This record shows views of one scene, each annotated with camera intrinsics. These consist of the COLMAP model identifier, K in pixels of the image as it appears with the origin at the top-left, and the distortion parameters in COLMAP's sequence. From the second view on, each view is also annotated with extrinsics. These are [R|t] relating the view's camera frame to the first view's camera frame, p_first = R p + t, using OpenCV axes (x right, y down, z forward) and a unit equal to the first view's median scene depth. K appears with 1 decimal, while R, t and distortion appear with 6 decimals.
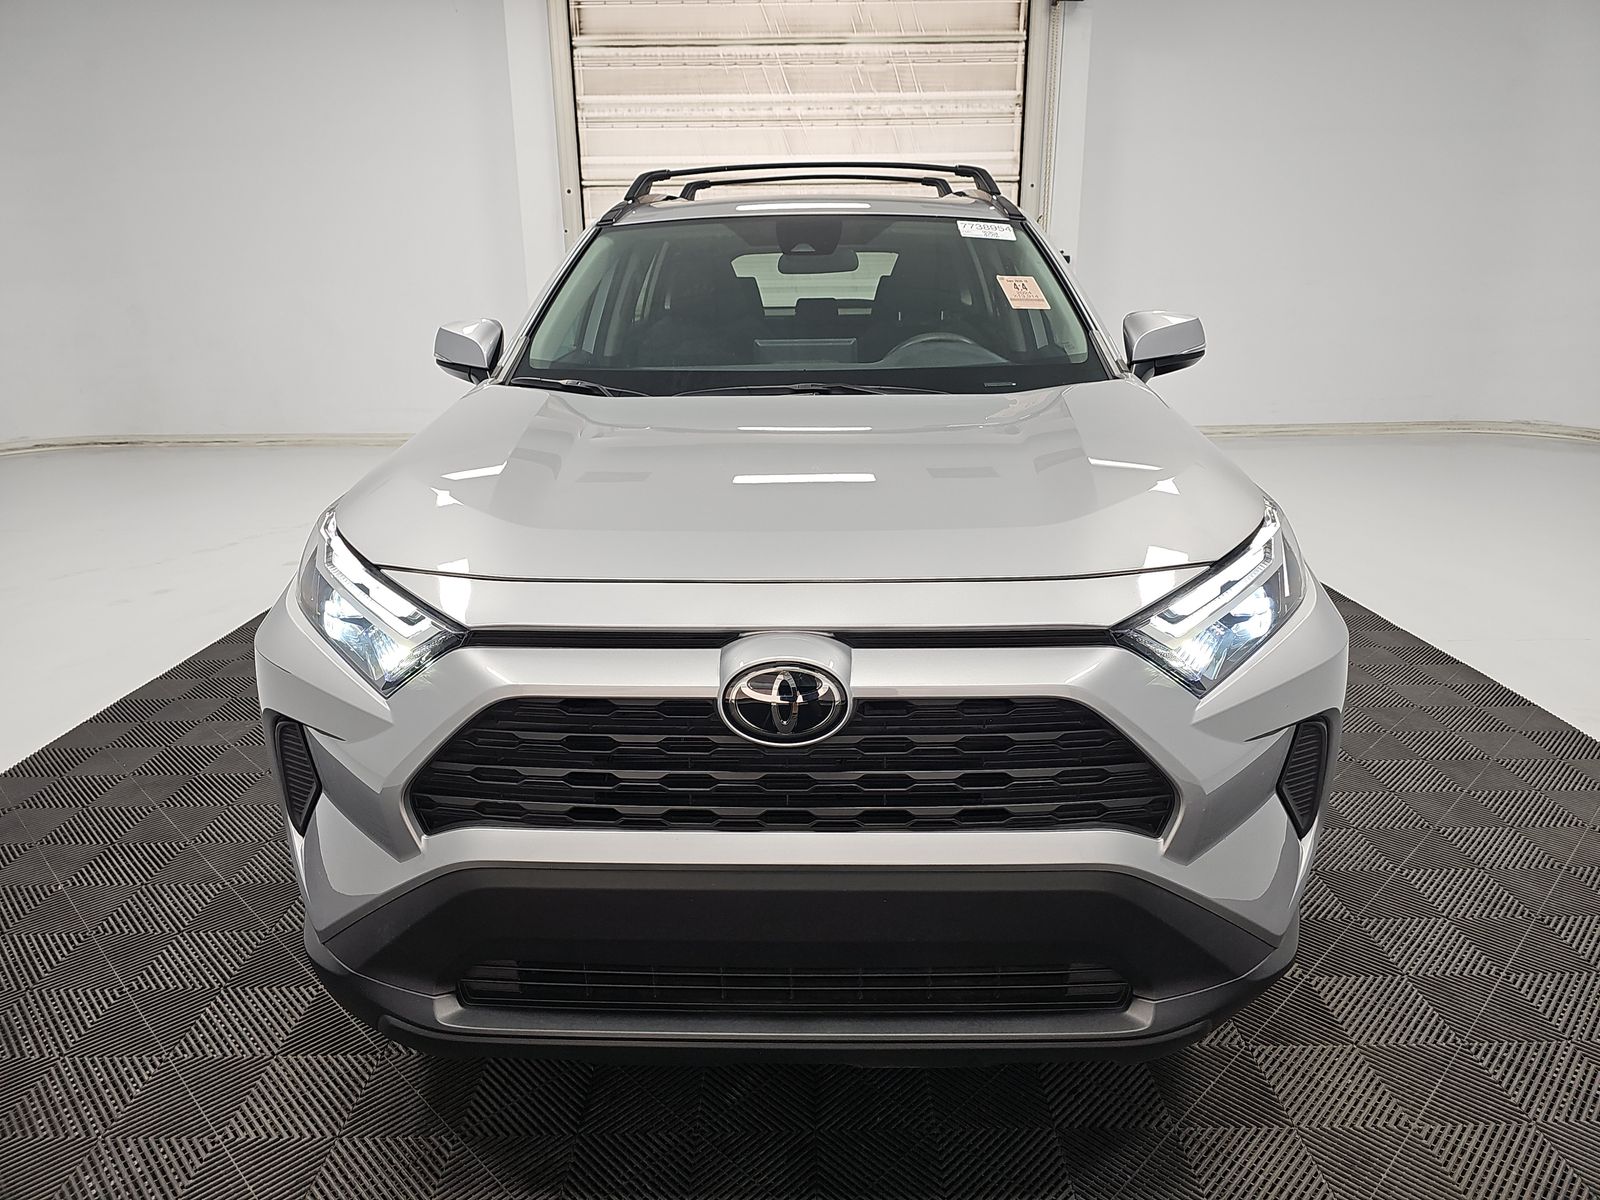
lens RADIAL K [[1062.7, 0, 761.4], [0, 1062.7, 603.5], [0, 0, 1]] dist [0.034755, -0.036964]
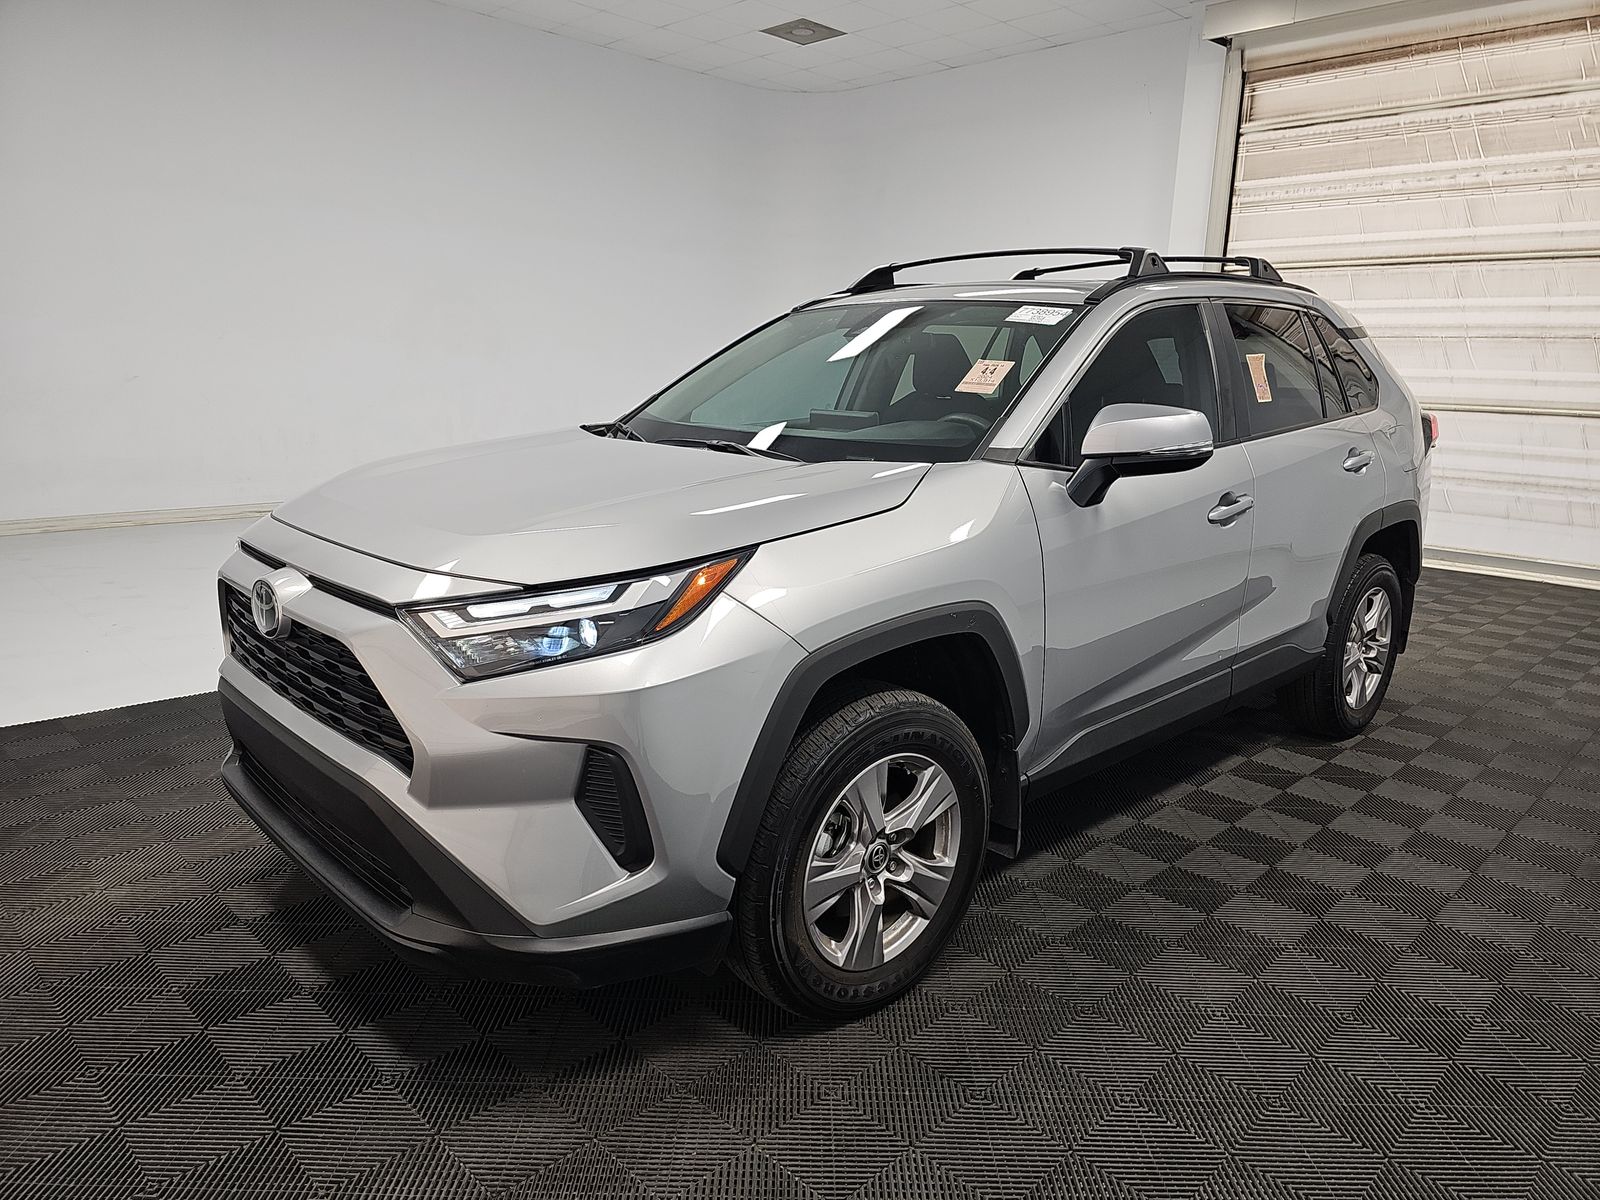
lens RADIAL K [[1062.7, 0, 761.4], [0, 1062.7, 603.5], [0, 0, 1]] dist [0.034755, -0.036964]
pose [[0.691250, 0.186625, -0.698100, 0.291094], [-0.233764, 0.971880, 0.028345, -0.023511], [0.683760, 0.143597, 0.715439, 0.051999]]
